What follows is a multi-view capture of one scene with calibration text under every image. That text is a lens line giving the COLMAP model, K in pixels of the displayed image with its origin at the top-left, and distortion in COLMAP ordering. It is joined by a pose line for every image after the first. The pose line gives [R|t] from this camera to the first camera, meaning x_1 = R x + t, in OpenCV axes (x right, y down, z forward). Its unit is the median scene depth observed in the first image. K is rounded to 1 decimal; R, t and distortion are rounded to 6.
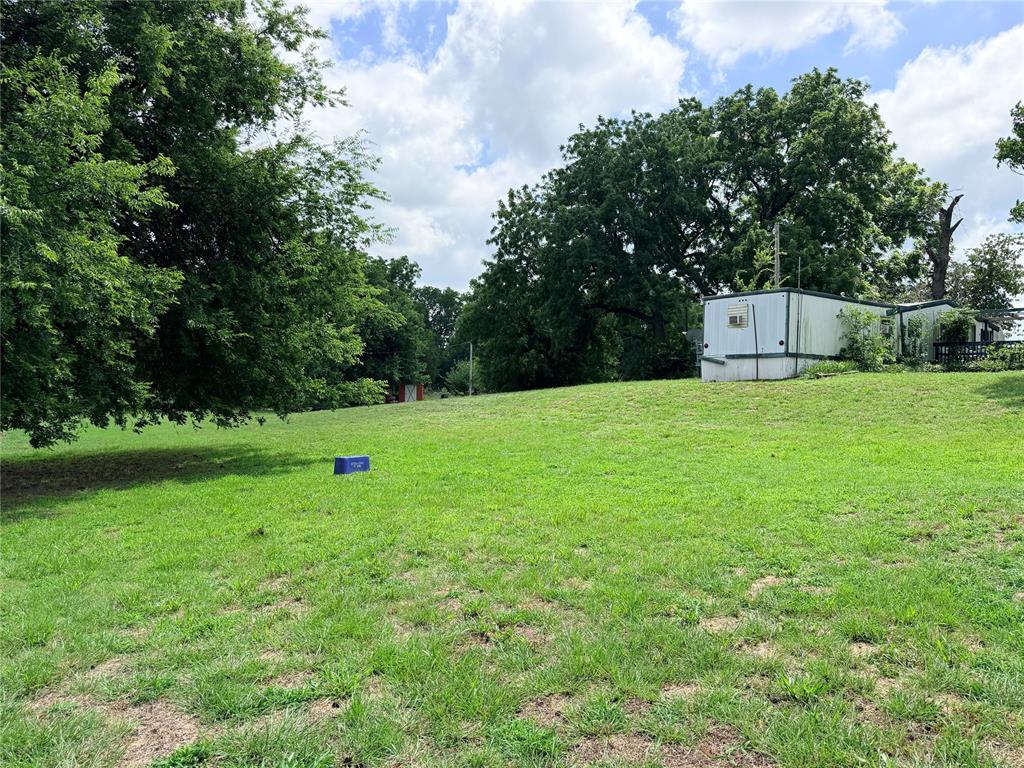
lens RADIAL K [[760.7, 0, 514.5], [0, 760.7, 381.5], [0, 0, 1]] dist [0.047882, -0.061621]
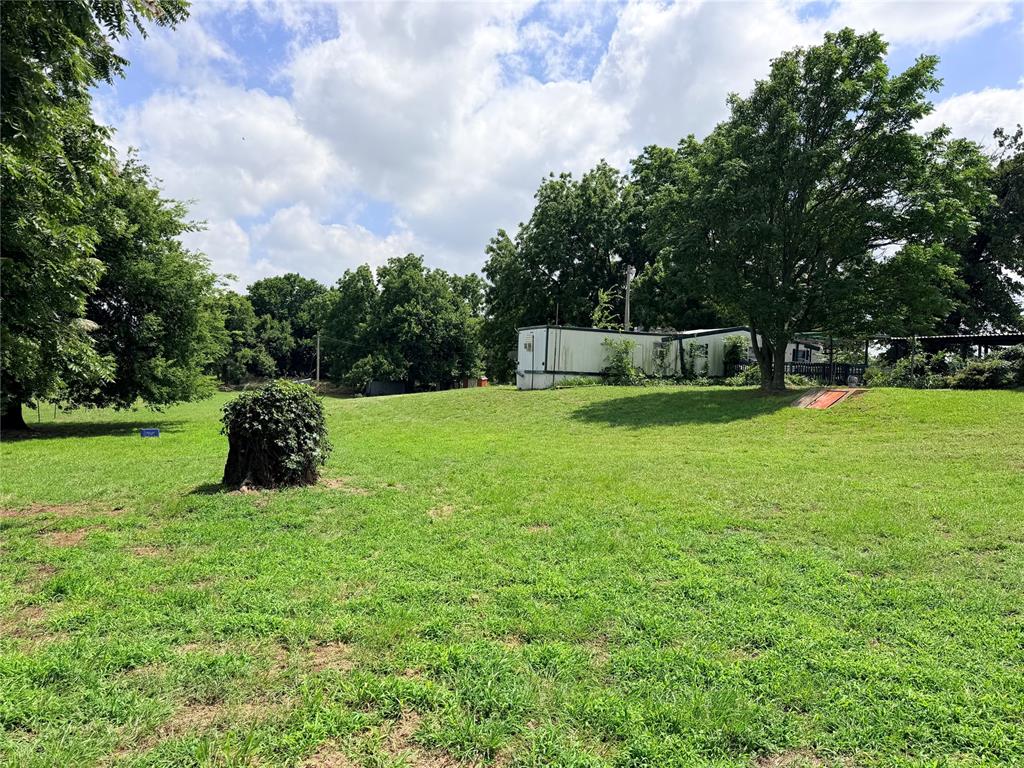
lens RADIAL K [[706.9, 0, 513.0], [0, 706.9, 380.8], [0, 0, 1]] dist [0.005587, -0.000413]
pose [[0.967224, 0.023889, -0.252797, 0.875654], [-0.020013, 0.999640, 0.017892, -0.057112], [0.253134, -0.012247, 0.967354, -0.395608]]
